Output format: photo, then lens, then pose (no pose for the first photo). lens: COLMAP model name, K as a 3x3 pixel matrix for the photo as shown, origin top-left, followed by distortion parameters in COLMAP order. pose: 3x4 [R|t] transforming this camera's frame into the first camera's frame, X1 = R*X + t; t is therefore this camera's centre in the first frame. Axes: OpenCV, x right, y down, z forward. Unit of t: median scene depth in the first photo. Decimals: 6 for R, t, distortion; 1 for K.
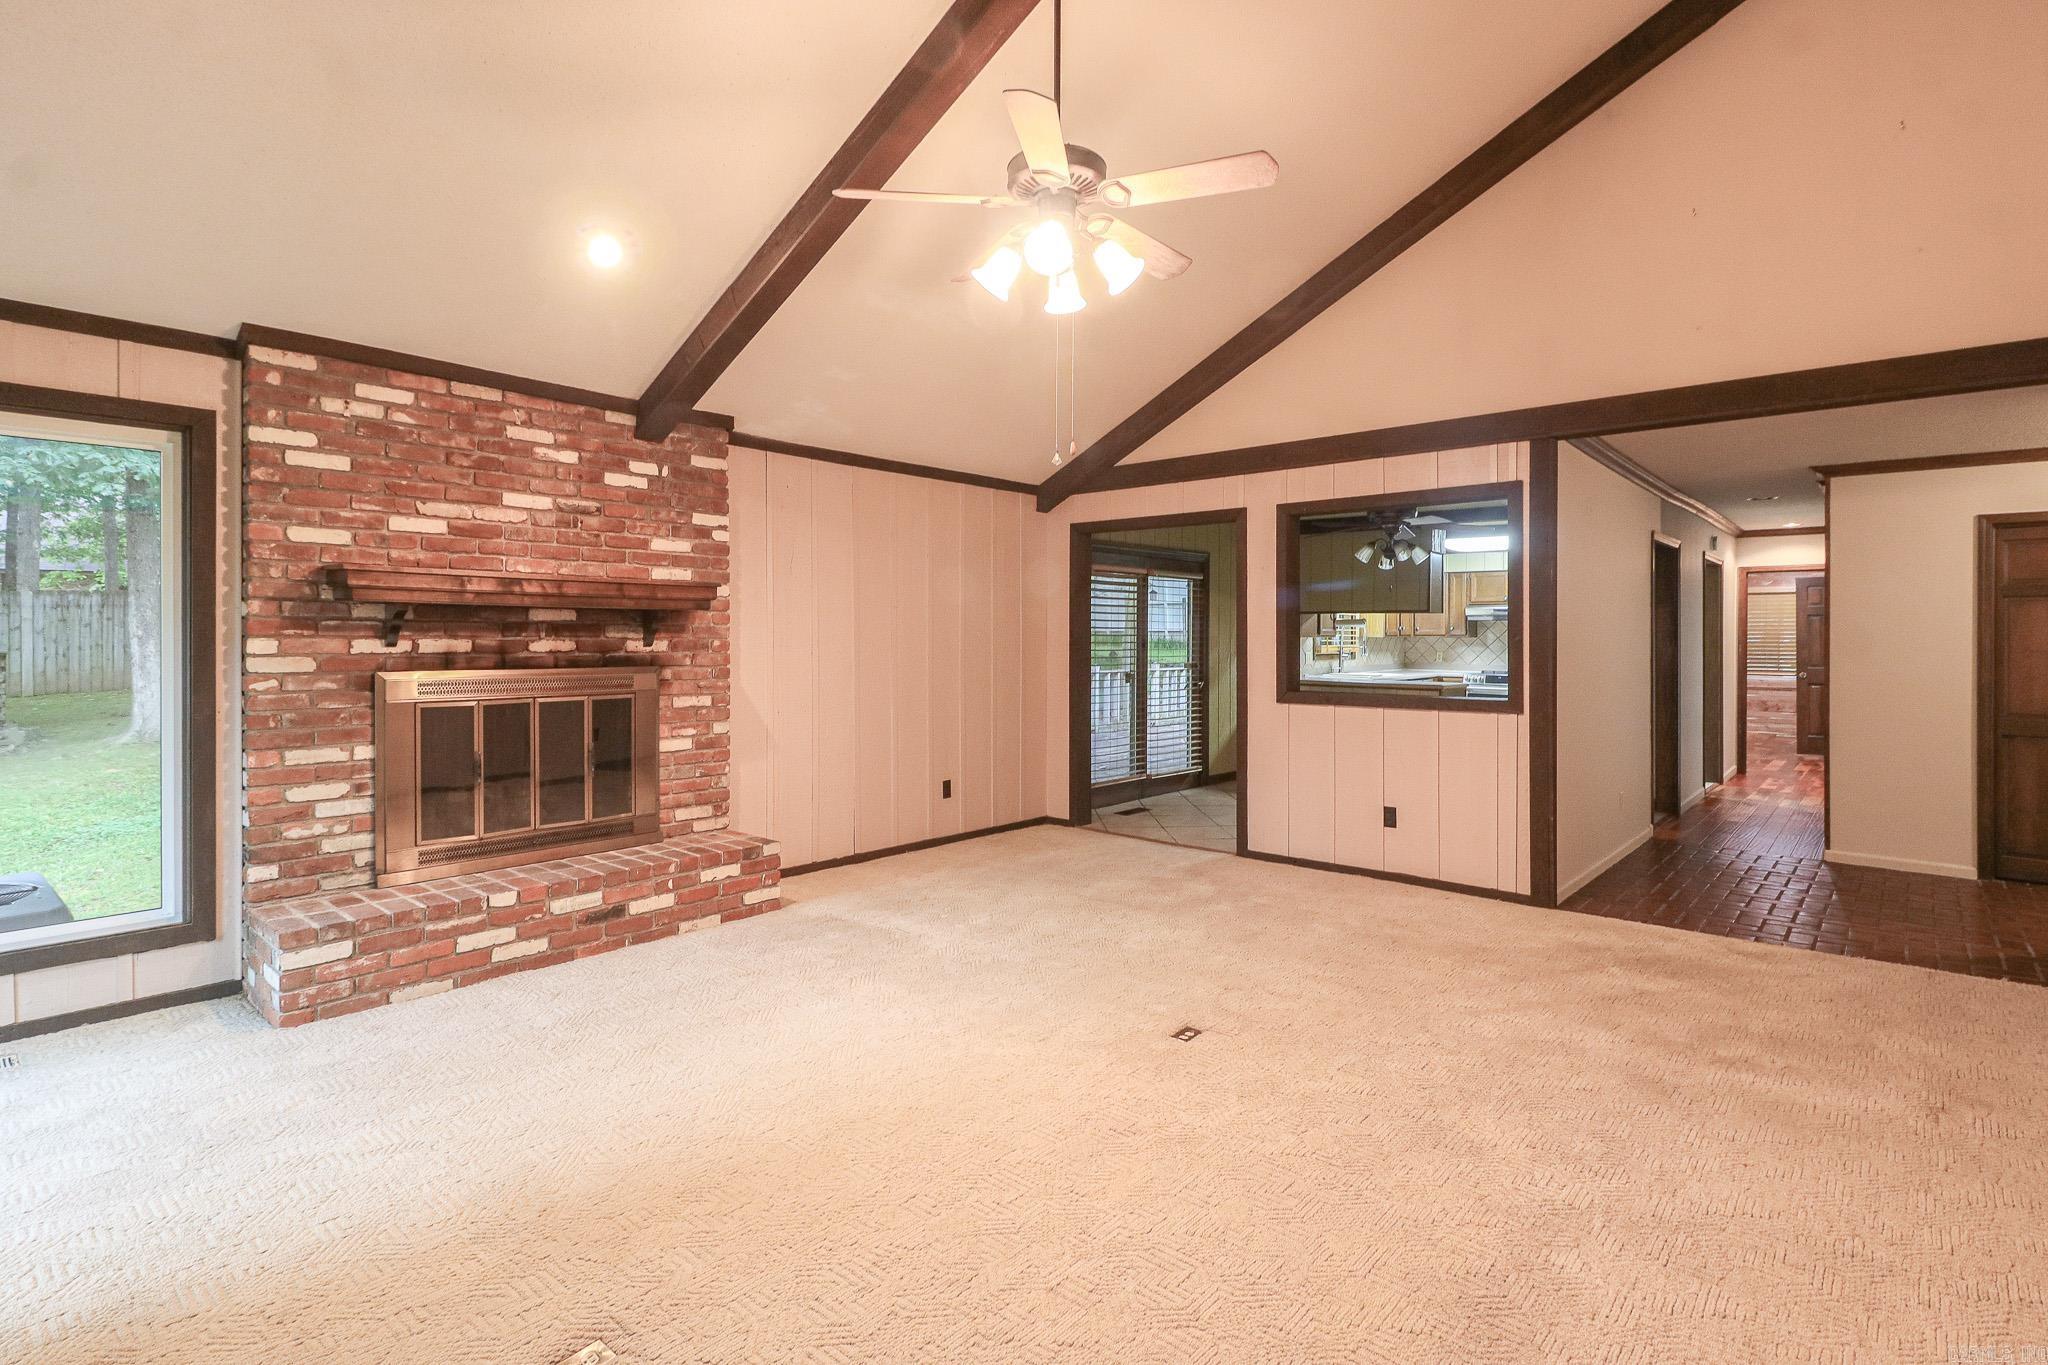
lens RADIAL K [[985.6, 0, 1062.8], [0, 985.6, 645.7], [0, 0, 1]] dist [0.002882, -0.000356]
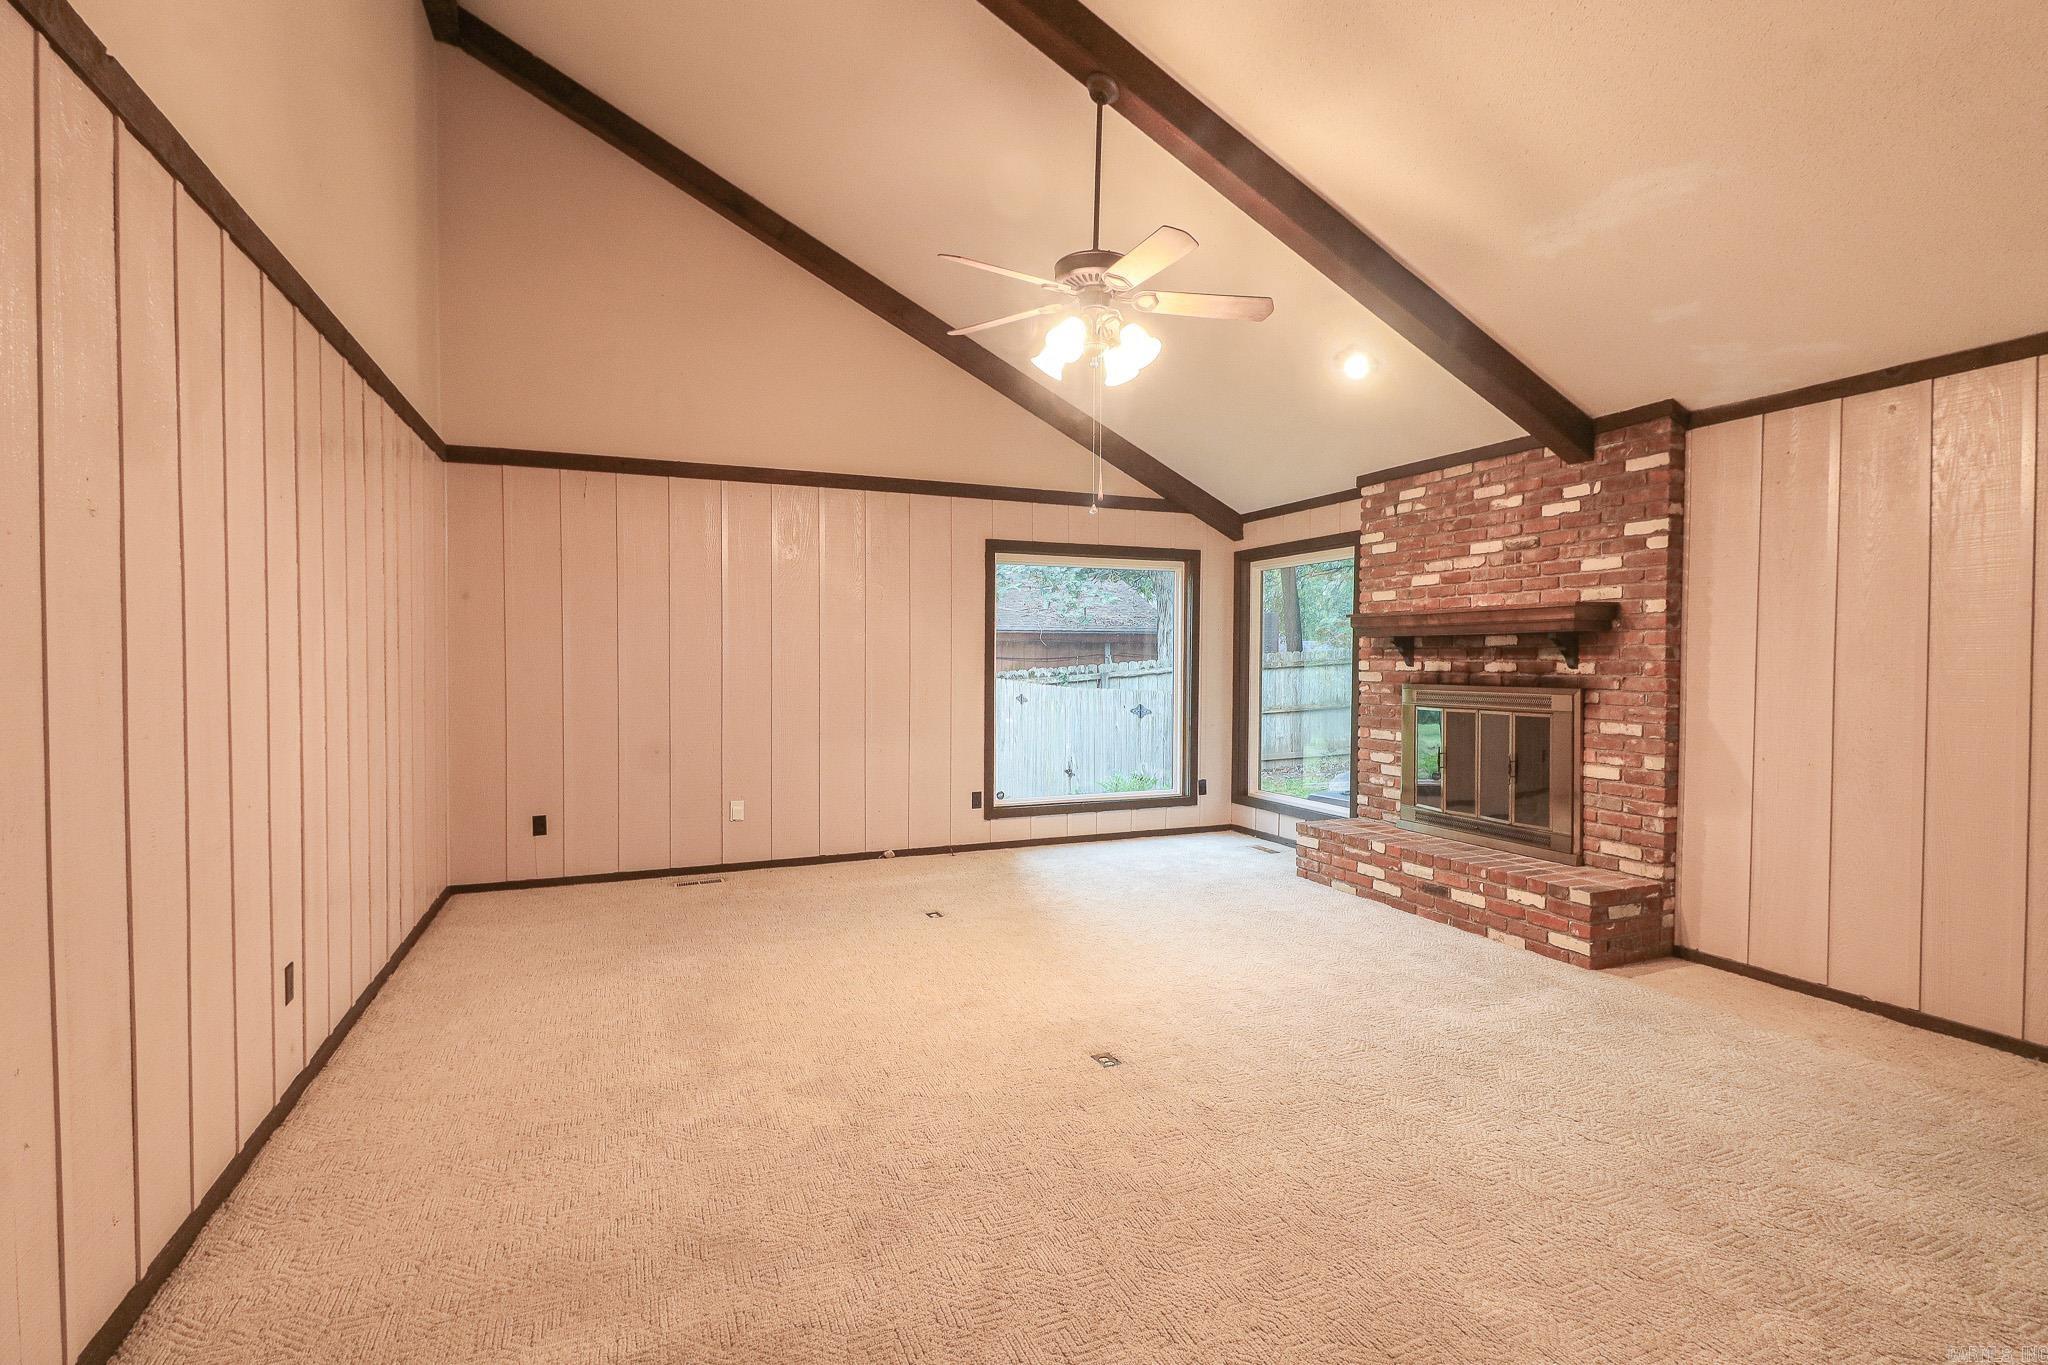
lens RADIAL K [[971.6, 0, 1024.0], [0, 971.6, 682.5], [0, 0, 1]] dist [0.000269, -0.000038]
pose [[-0.457549, 0.016649, -0.889028, 0.747848], [-0.010995, 0.999642, 0.024379, -0.003341], [0.889116, 0.020930, -0.457202, 1.000157]]
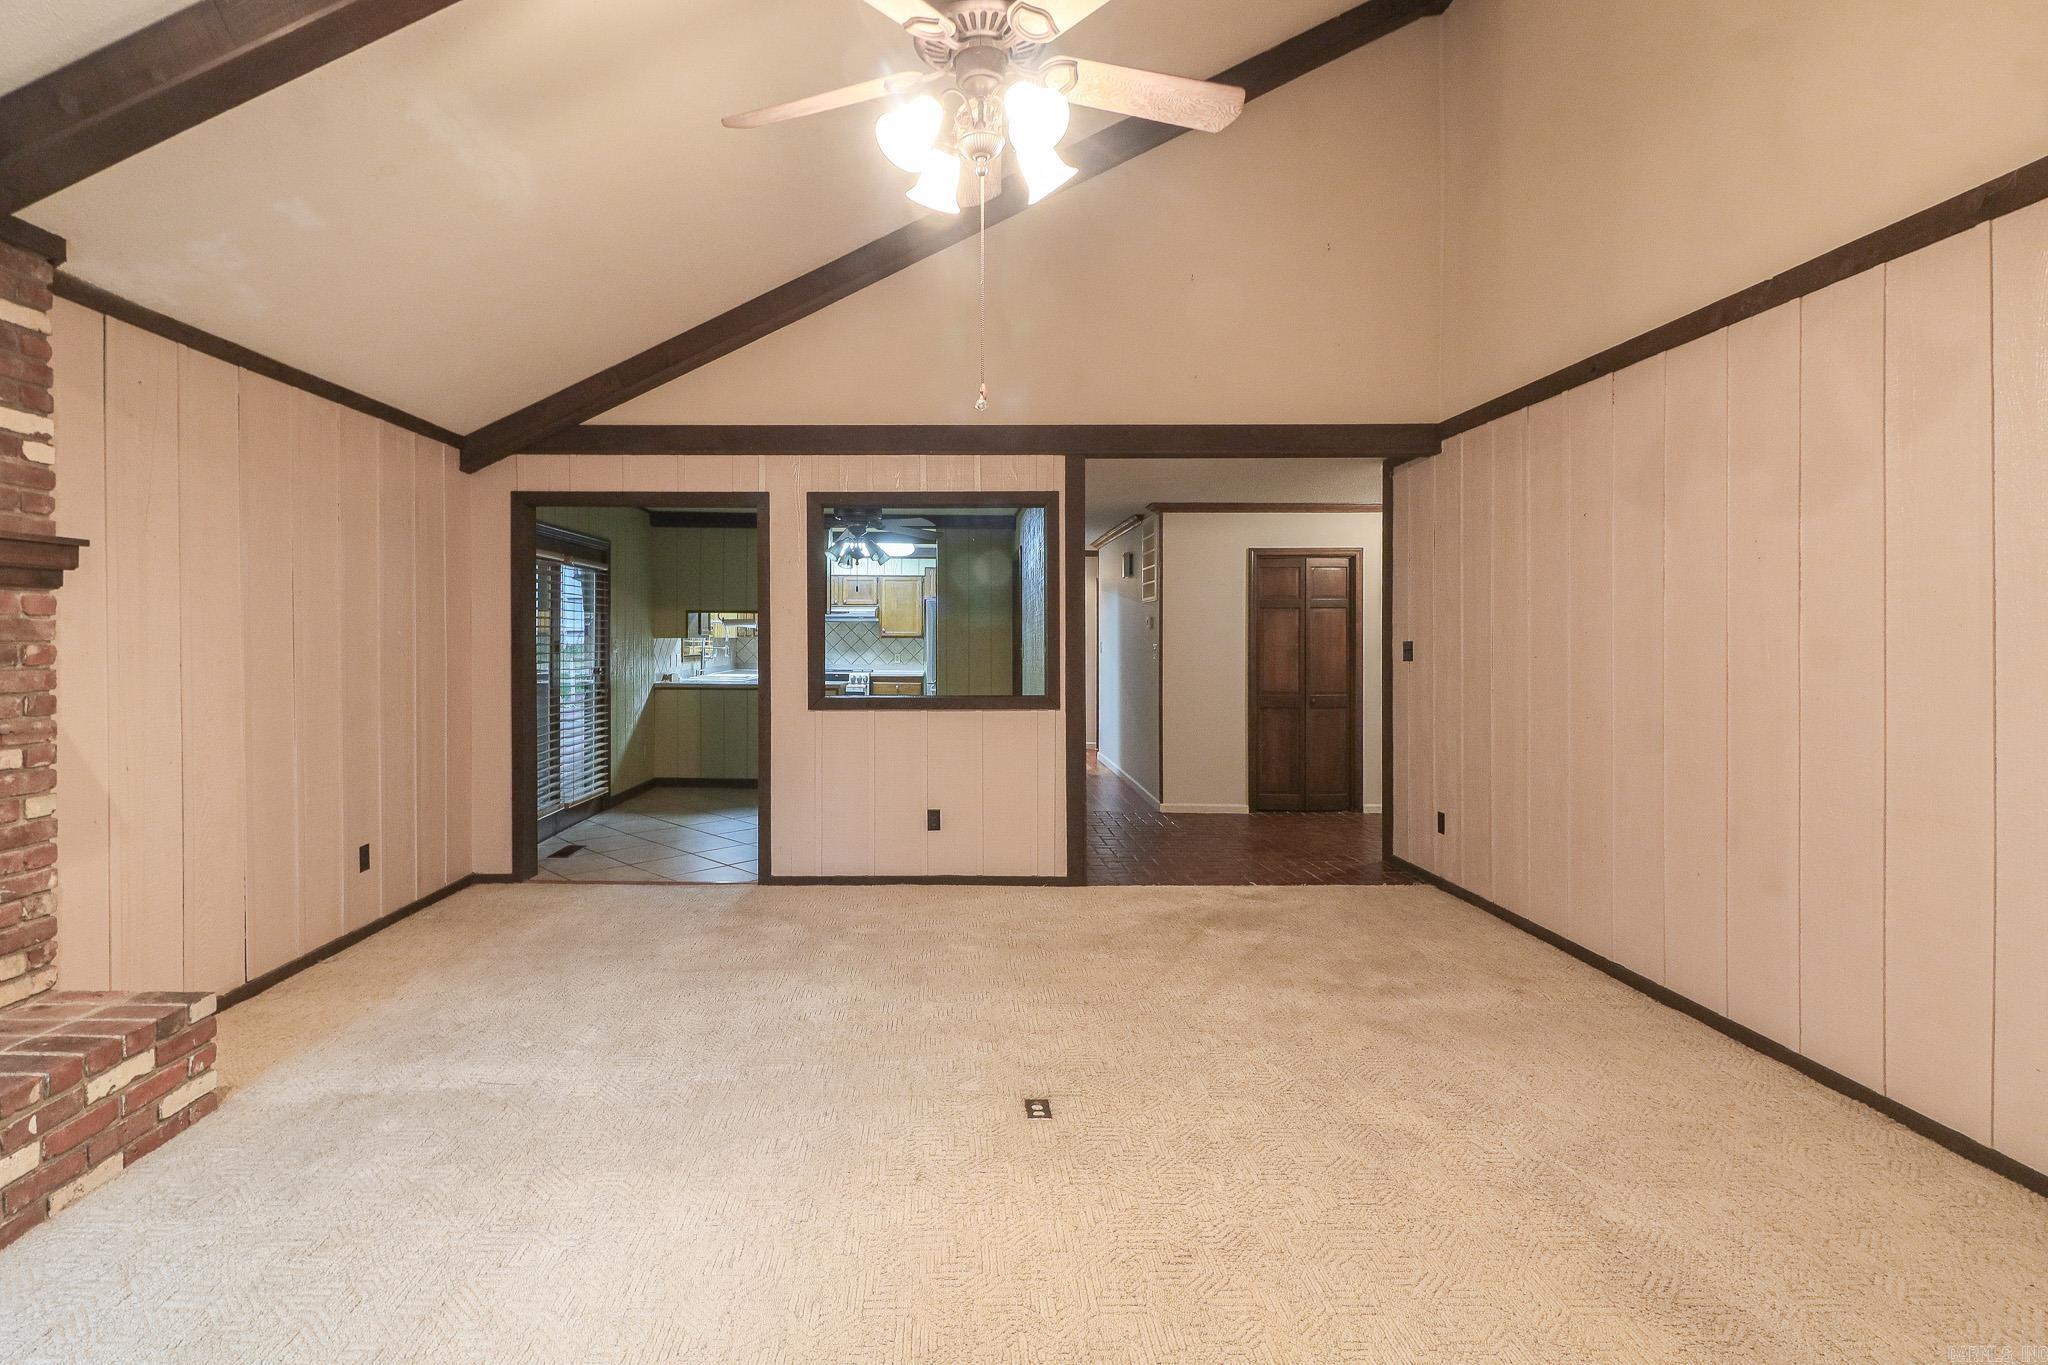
lens RADIAL K [[969.0, 0, 938.4], [0, 969.0, 643.2], [0, 0, 1]] dist [0.018219, -0.015106]
pose [[0.767386, -0.005101, 0.641165, -0.346520], [0.006145, 0.999981, 0.000600, -0.004292], [-0.641156, 0.003480, 0.767403, 0.304440]]
